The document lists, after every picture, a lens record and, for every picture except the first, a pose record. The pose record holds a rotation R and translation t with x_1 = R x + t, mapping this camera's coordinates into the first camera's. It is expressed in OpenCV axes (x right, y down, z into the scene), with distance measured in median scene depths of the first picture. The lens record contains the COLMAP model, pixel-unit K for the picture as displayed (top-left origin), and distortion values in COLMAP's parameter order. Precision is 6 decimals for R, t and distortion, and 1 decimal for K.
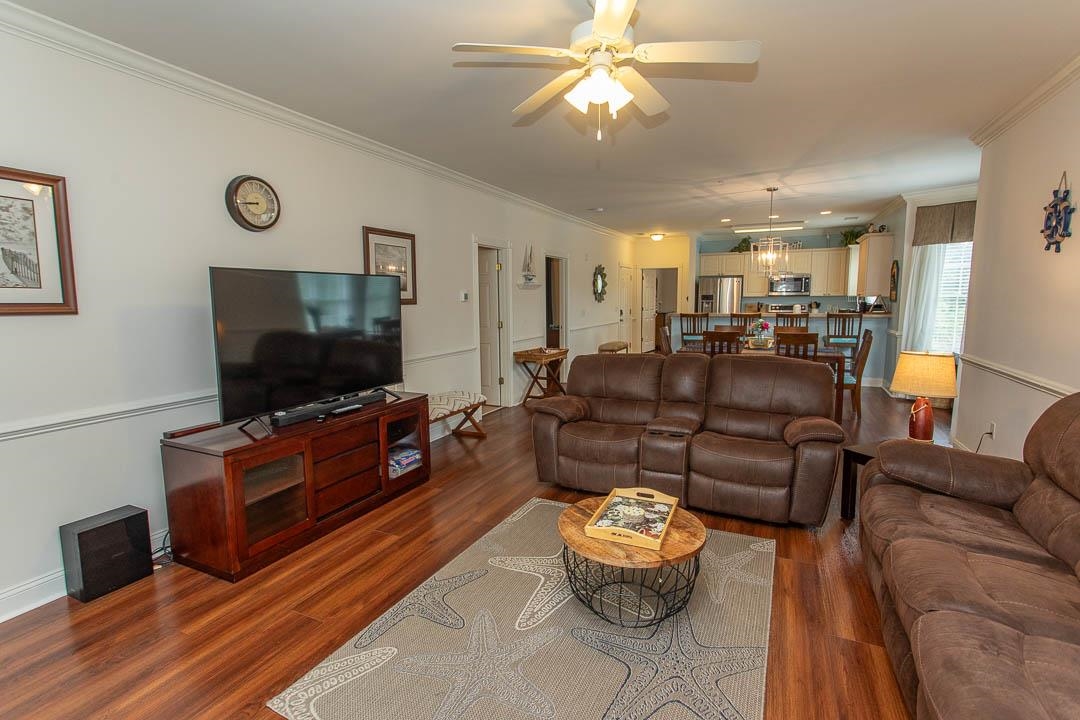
lens RADIAL K [[508.4, 0, 537.7], [0, 508.4, 356.0], [0, 0, 1]] dist [-0.003298, 0.003238]
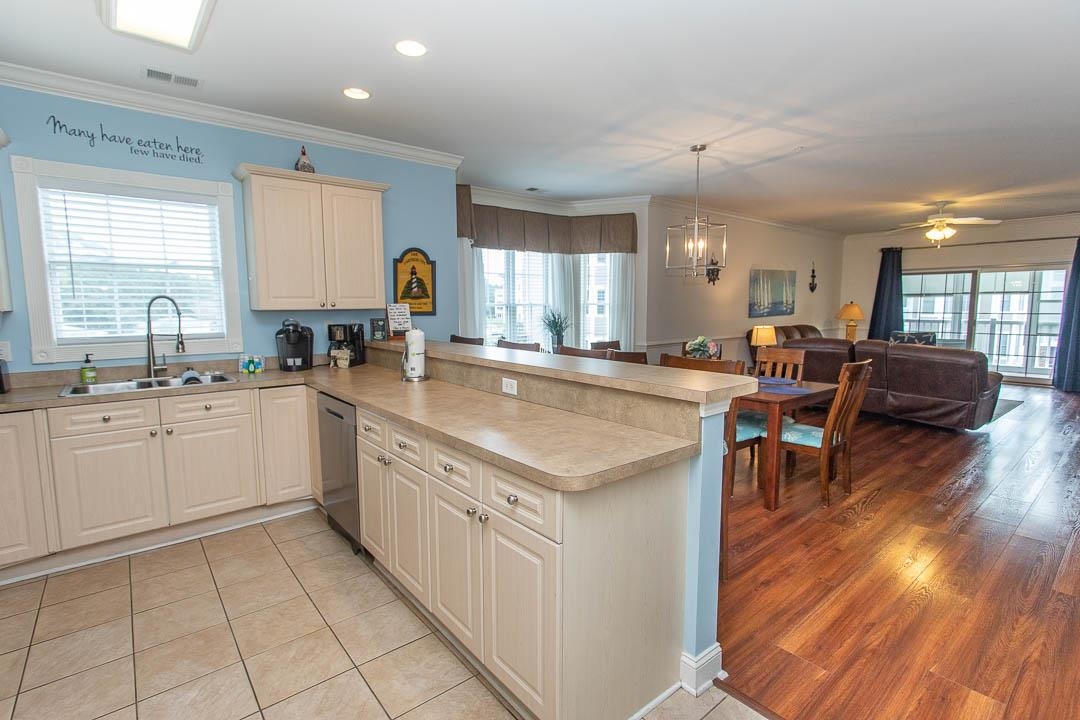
lens RADIAL K [[508.4, 0, 537.3], [0, 508.4, 355.4], [0, 0, 1]] dist [-0.003298, 0.003238]
pose [[-0.904402, -0.028982, 0.425697, 0.559212], [0.063962, 0.977208, 0.202420, -0.322892], [-0.421861, 0.210297, -0.881935, 2.745192]]
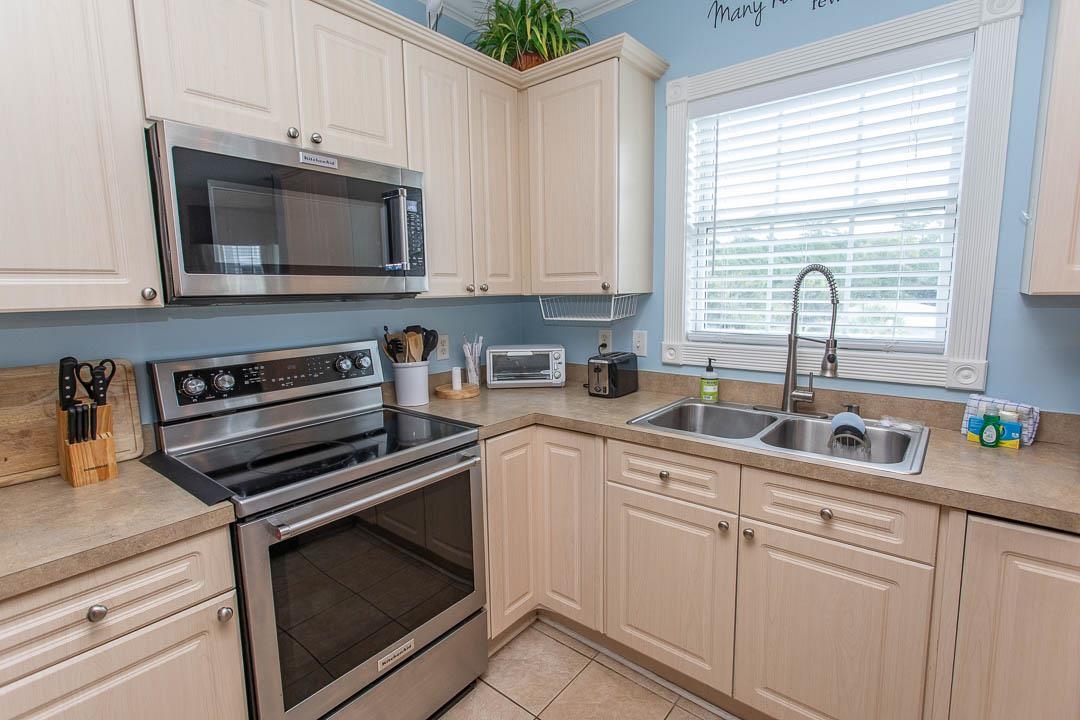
lens RADIAL K [[508.4, 0, 537.0], [0, 508.4, 354.9], [0, 0, 1]] dist [-0.003298, 0.003238]
pose [[0.249005, -0.120821, 0.960936, 0.965792], [0.126902, 0.987704, 0.091303, -0.285260], [-0.960152, 0.099210, 0.261276, 2.385408]]
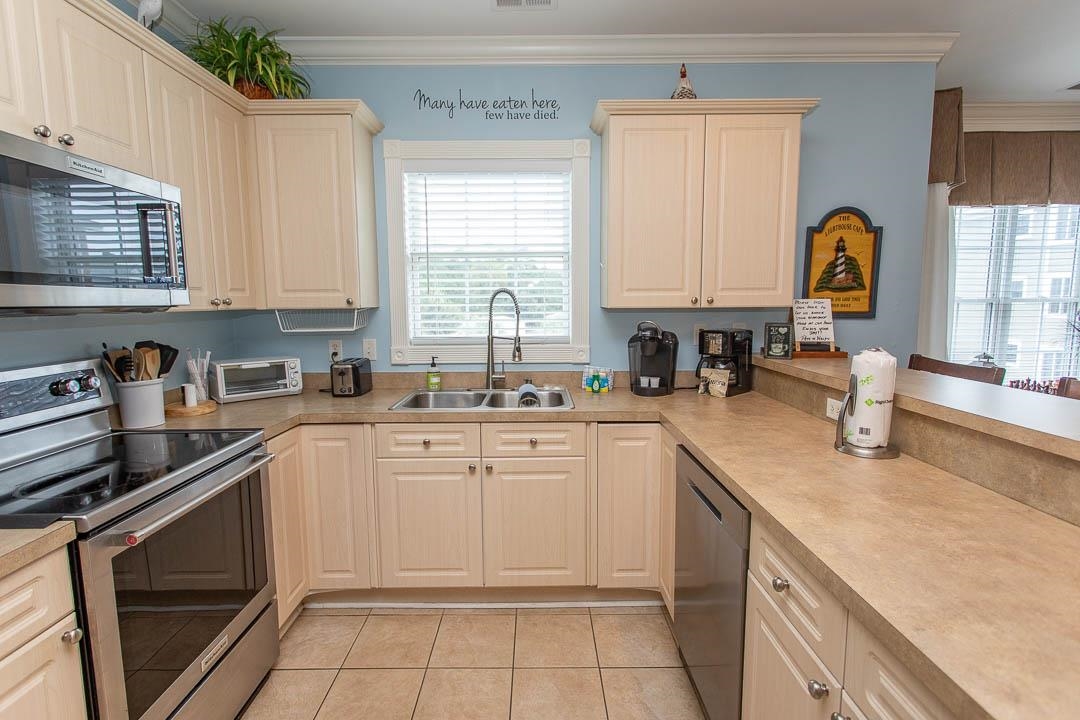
lens RADIAL K [[508.4, 0, 536.9], [0, 508.4, 355.1], [0, 0, 1]] dist [-0.003298, 0.003238]
pose [[-0.429260, -0.083630, 0.899301, 0.834772], [0.116205, 0.982314, 0.146817, -0.298307], [-0.895674, 0.167526, -0.411951, 2.507969]]
